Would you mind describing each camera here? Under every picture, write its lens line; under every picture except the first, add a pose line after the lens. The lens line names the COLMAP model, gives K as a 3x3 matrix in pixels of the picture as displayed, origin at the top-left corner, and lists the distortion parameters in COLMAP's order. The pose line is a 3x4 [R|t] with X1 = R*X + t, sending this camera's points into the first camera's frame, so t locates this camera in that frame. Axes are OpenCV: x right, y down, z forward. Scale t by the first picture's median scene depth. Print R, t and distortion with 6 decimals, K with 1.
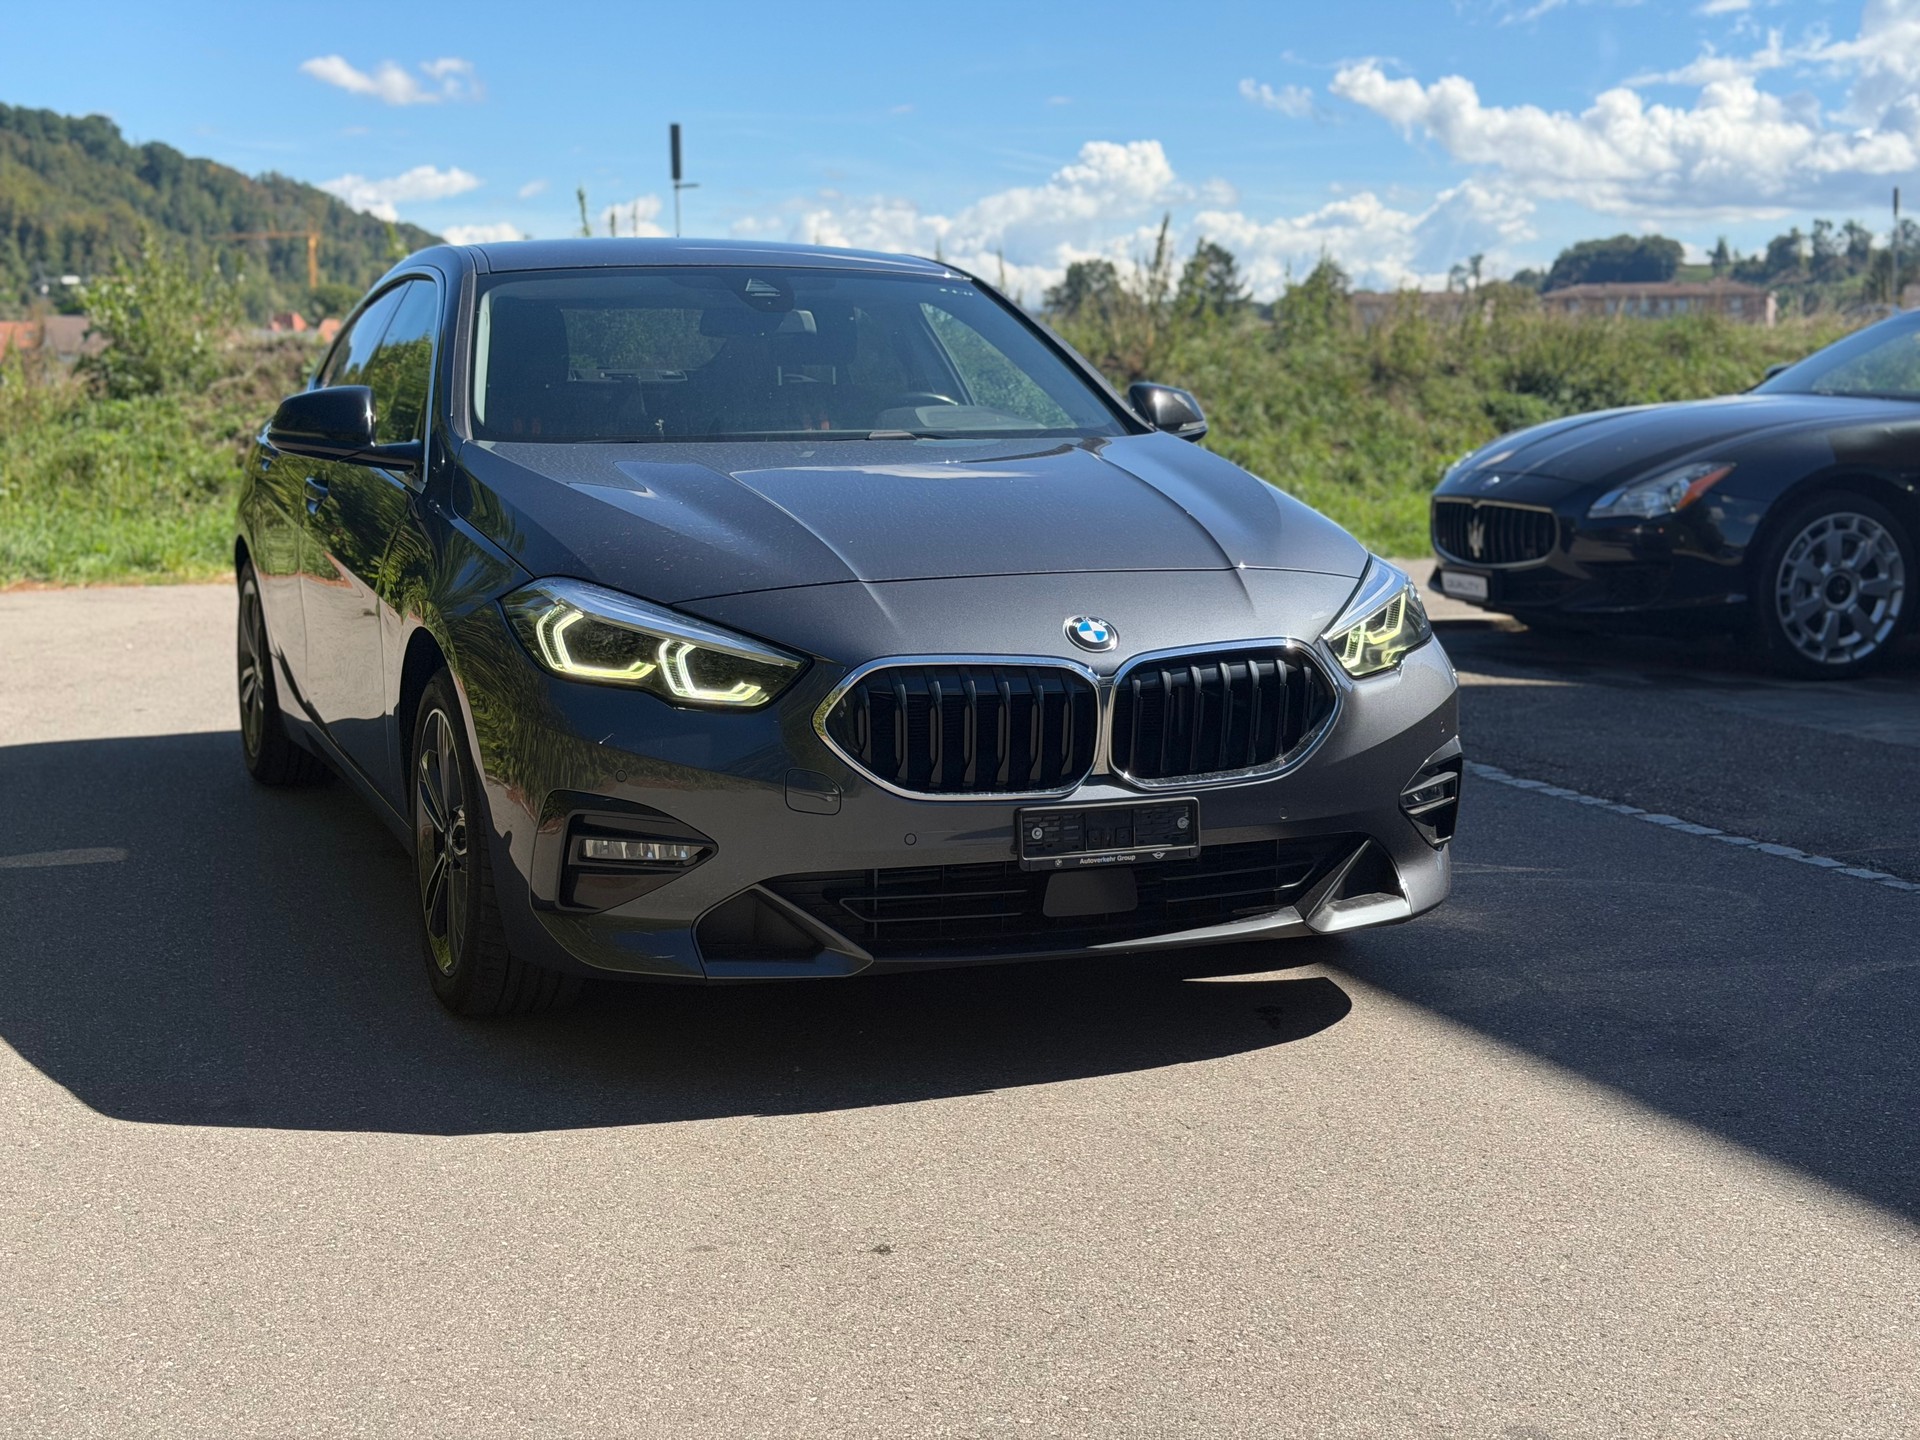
lens RADIAL K [[2664.7, 0, 963.6], [0, 2664.7, 719.8], [0, 0, 1]] dist [0.106364, 0.000000]
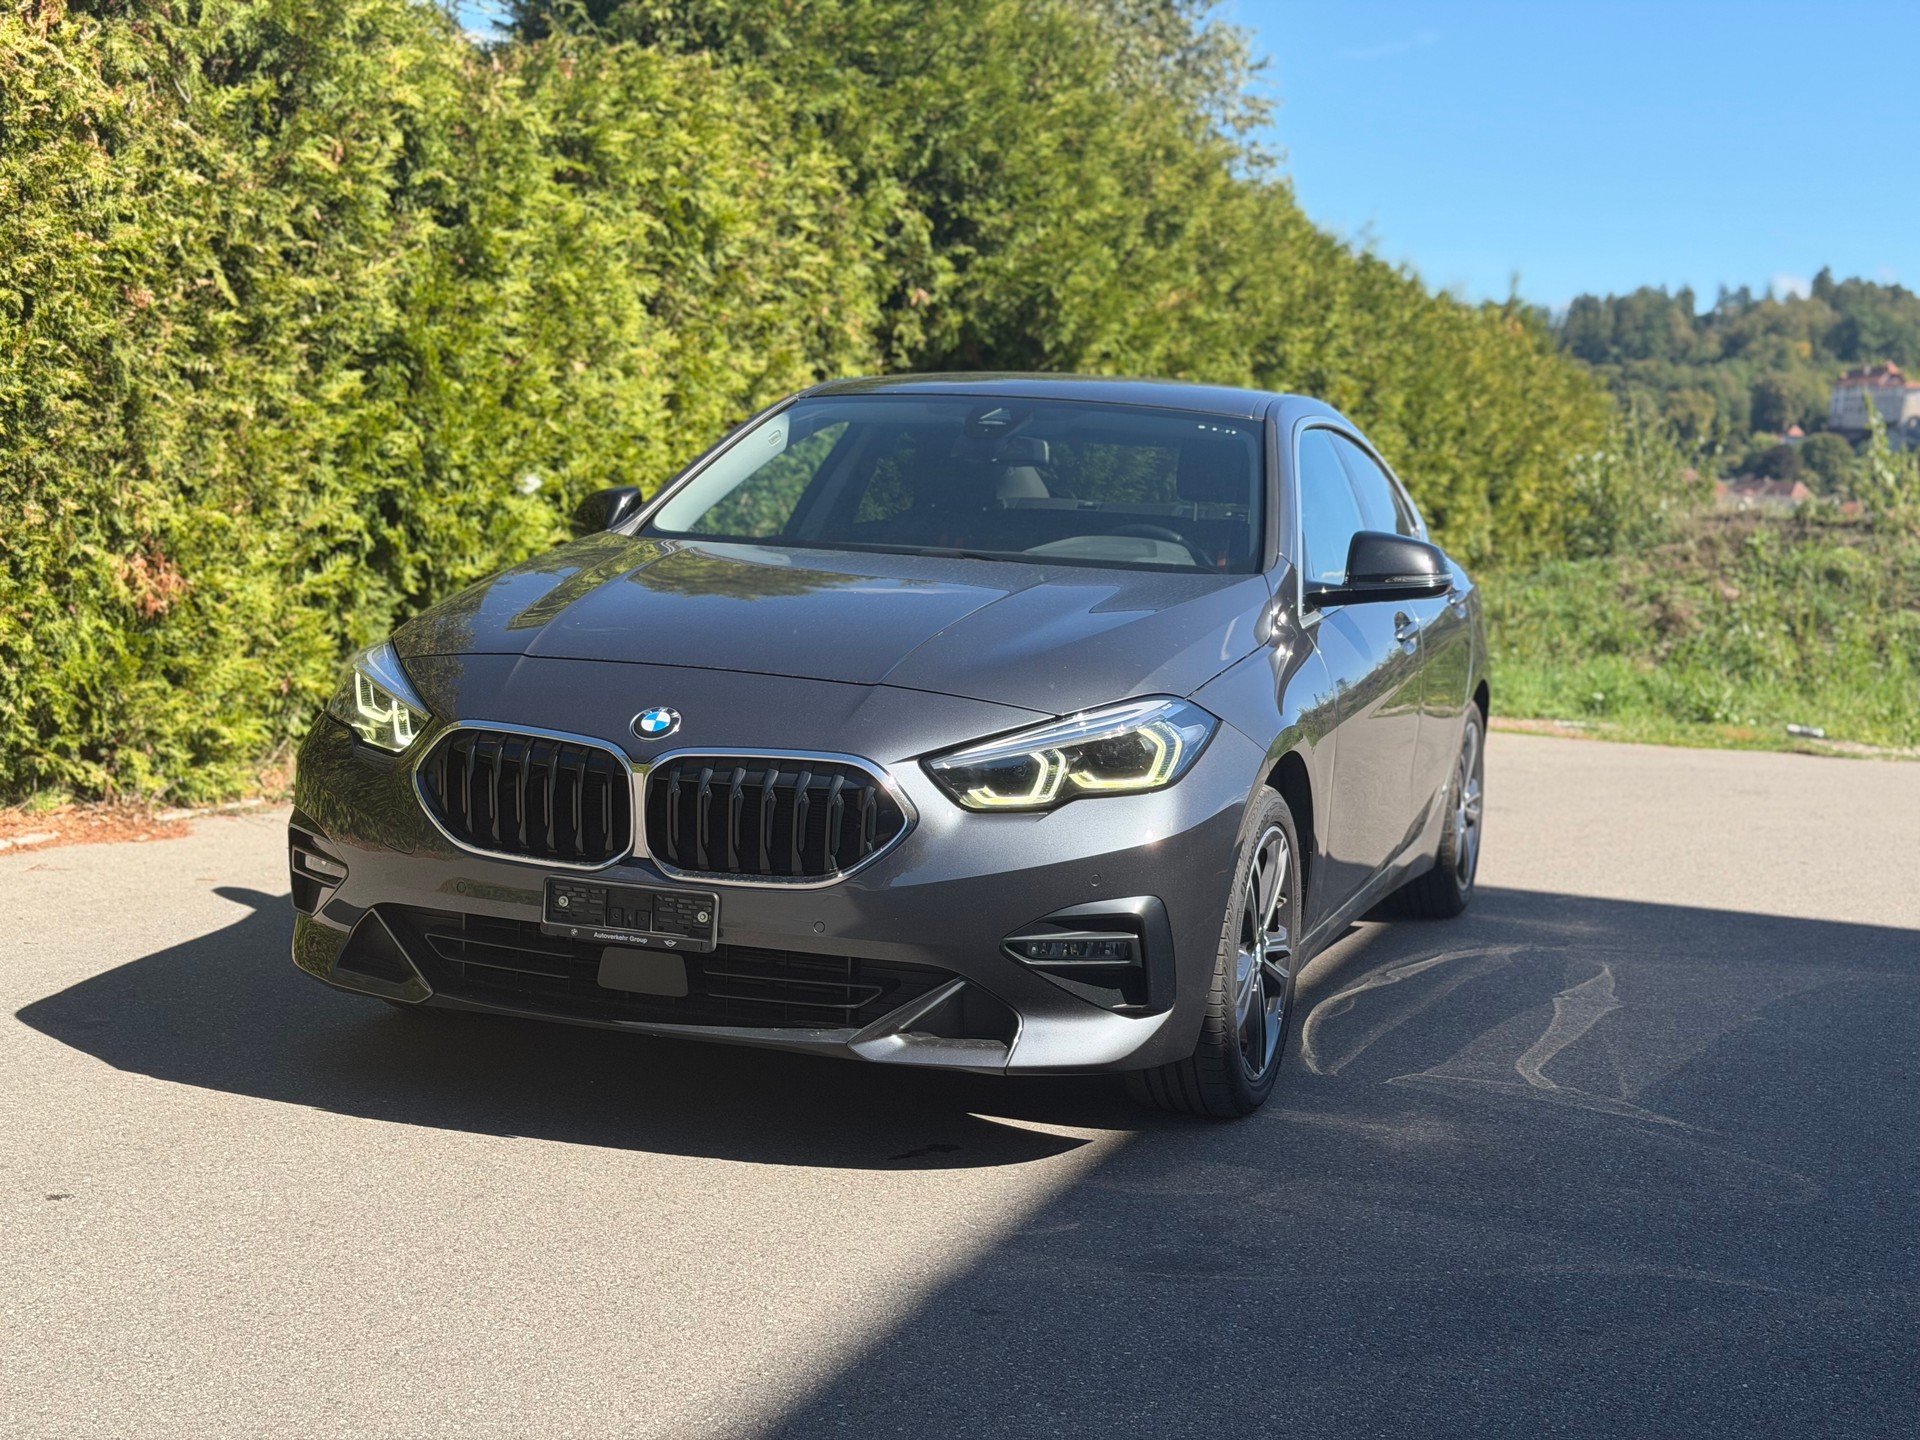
lens RADIAL K [[2664.7, 0, 977.4], [0, 2664.7, 728.8], [0, 0, 1]] dist [0.106364, 0.000000]
pose [[0.760931, 0.101327, -0.640872, 0.529852], [-0.142477, 0.989717, -0.012687, -0.022696], [0.632997, 0.100963, 0.767543, 0.179933]]
